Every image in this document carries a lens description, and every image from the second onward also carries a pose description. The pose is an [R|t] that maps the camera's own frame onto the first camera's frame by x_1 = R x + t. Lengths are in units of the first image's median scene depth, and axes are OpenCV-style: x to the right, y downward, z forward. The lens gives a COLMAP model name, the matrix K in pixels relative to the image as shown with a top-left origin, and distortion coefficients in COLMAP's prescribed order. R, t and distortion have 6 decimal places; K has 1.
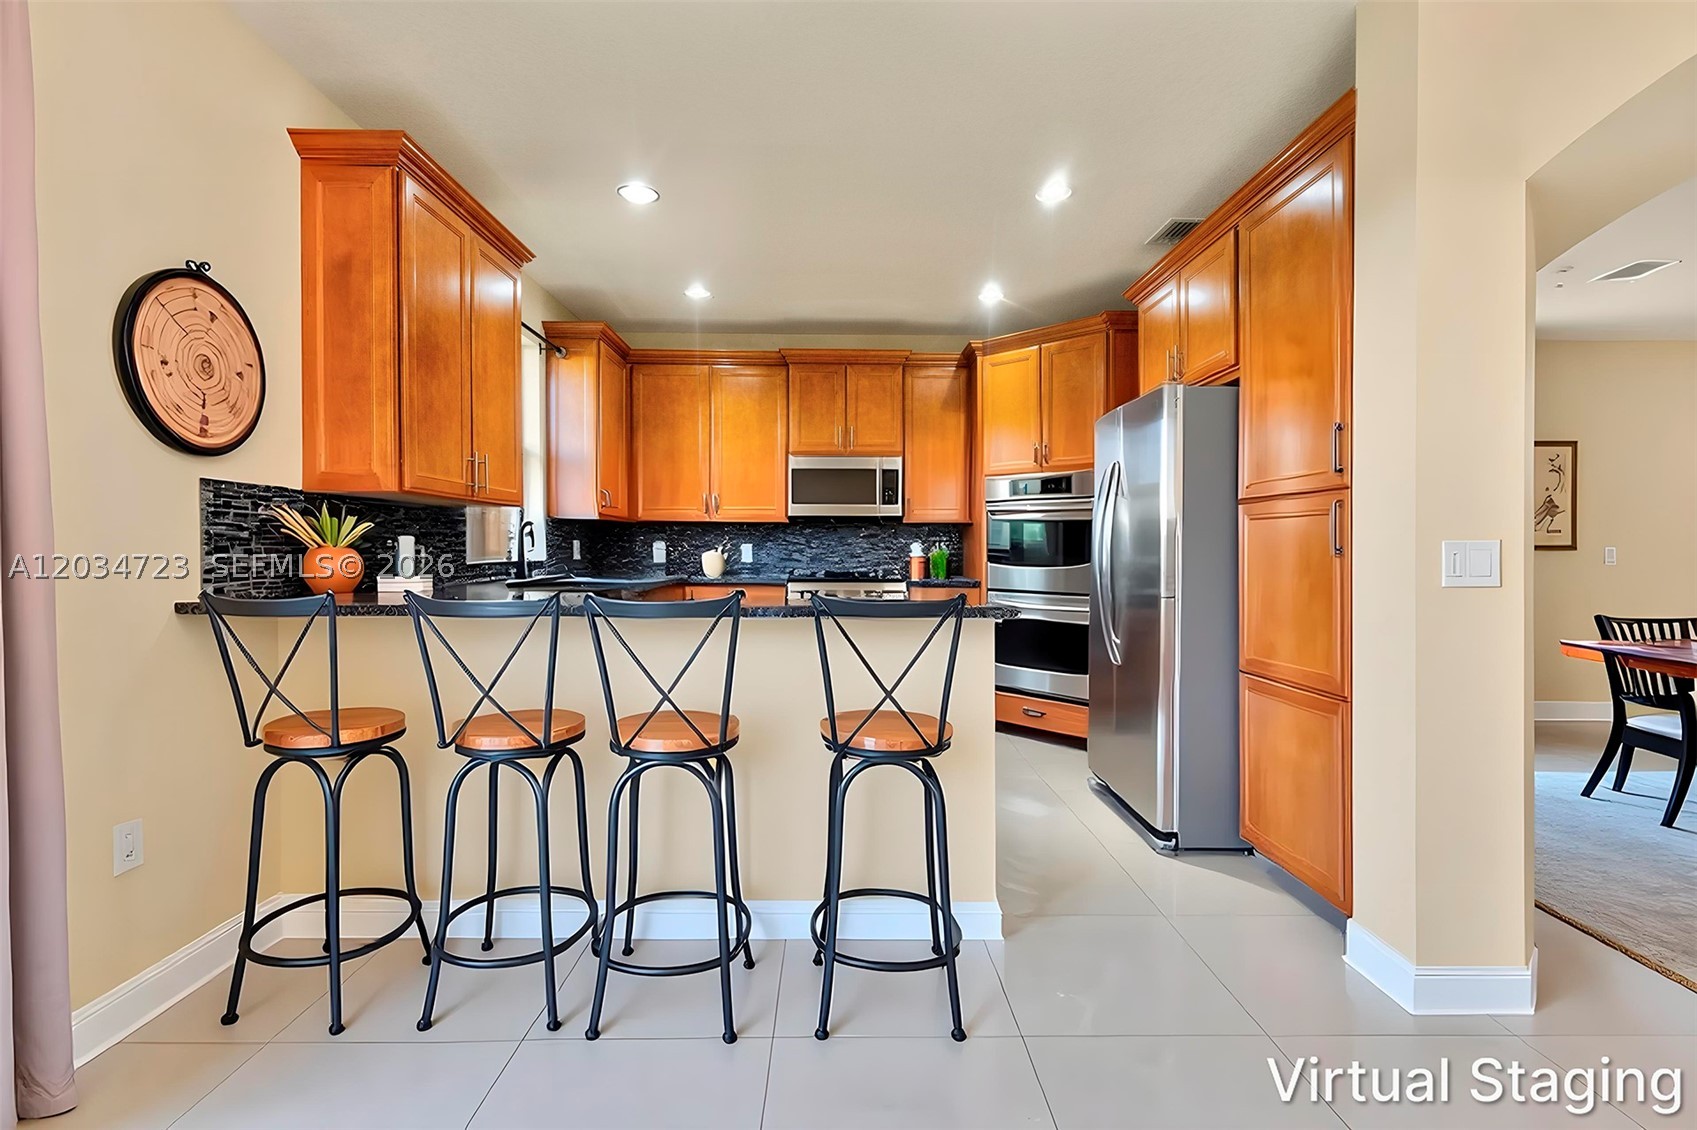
lens RADIAL K [[752.4, 0, 854.9], [0, 752.4, 543.7], [0, 0, 1]] dist [0.001378, -0.000101]
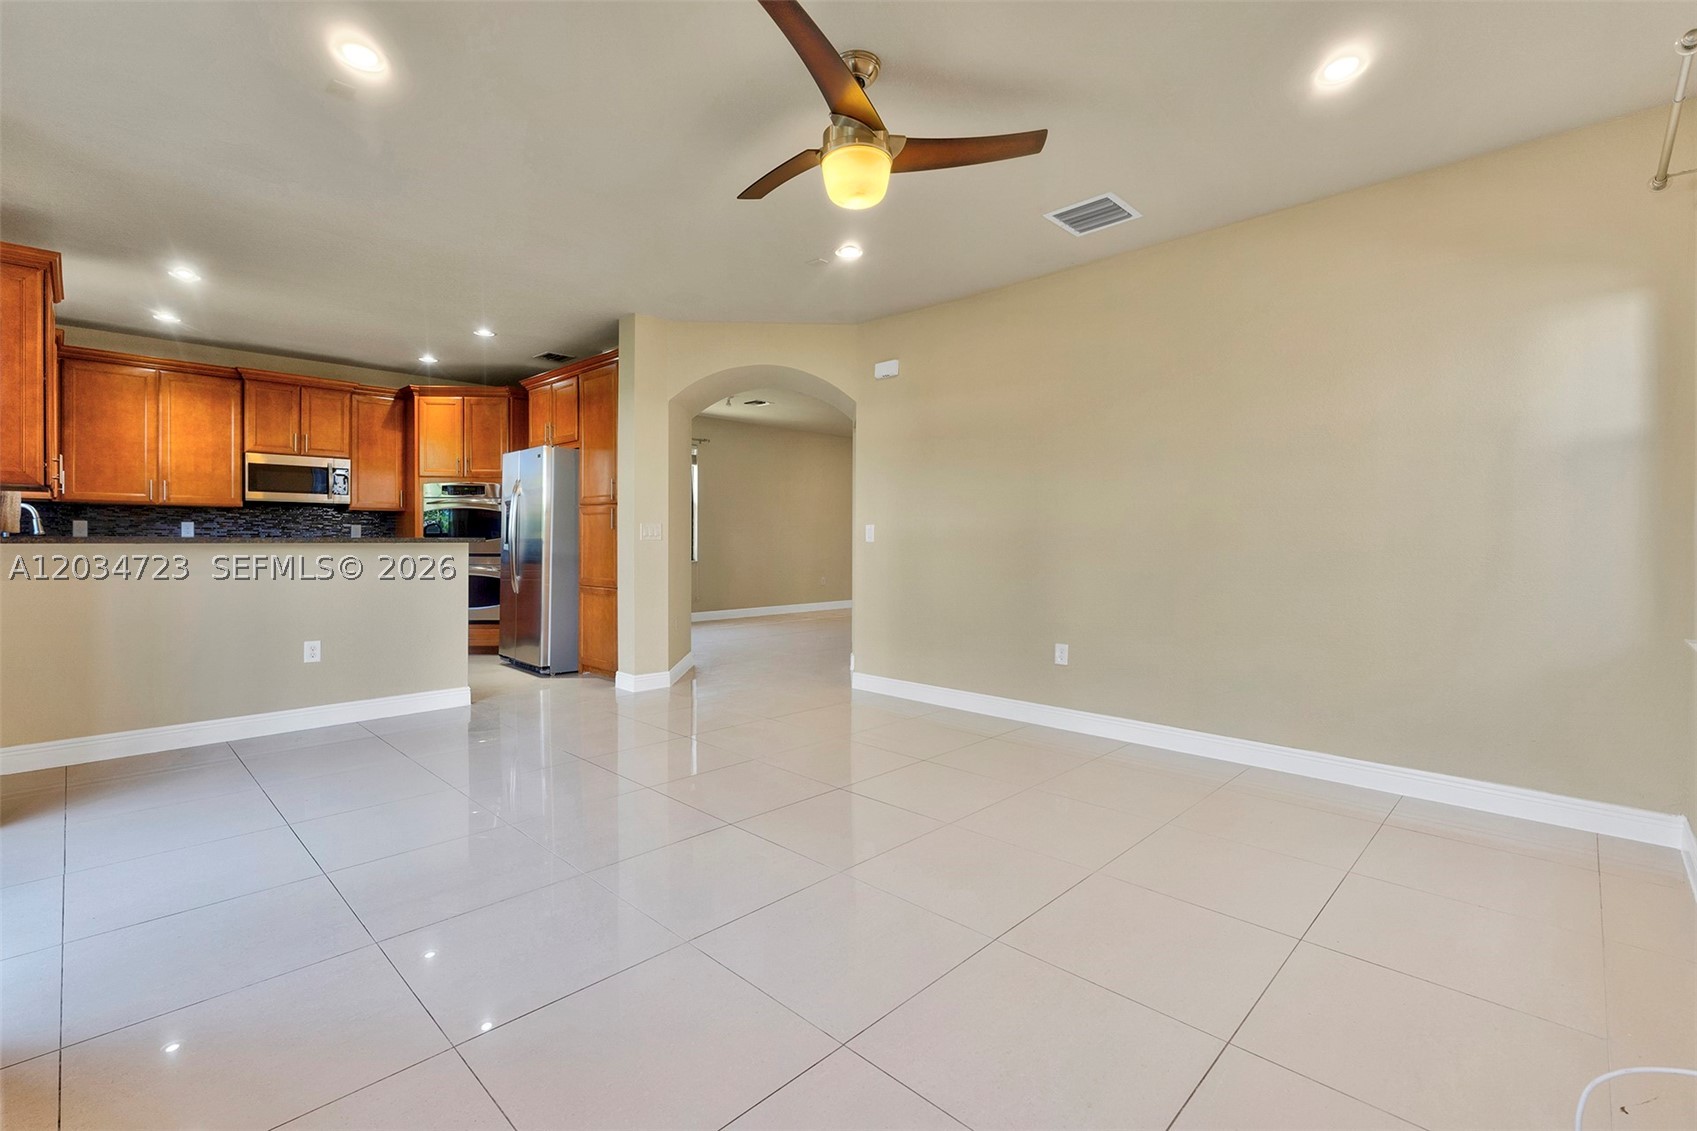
lens RADIAL K [[752.4, 0, 854.9], [0, 752.4, 544.2], [0, 0, 1]] dist [0.001378, -0.000101]
pose [[0.710737, -0.001400, 0.703456, -0.251552], [-0.008400, 0.999910, 0.010477, 0.013994], [-0.703408, -0.013356, 0.710661, -0.618492]]
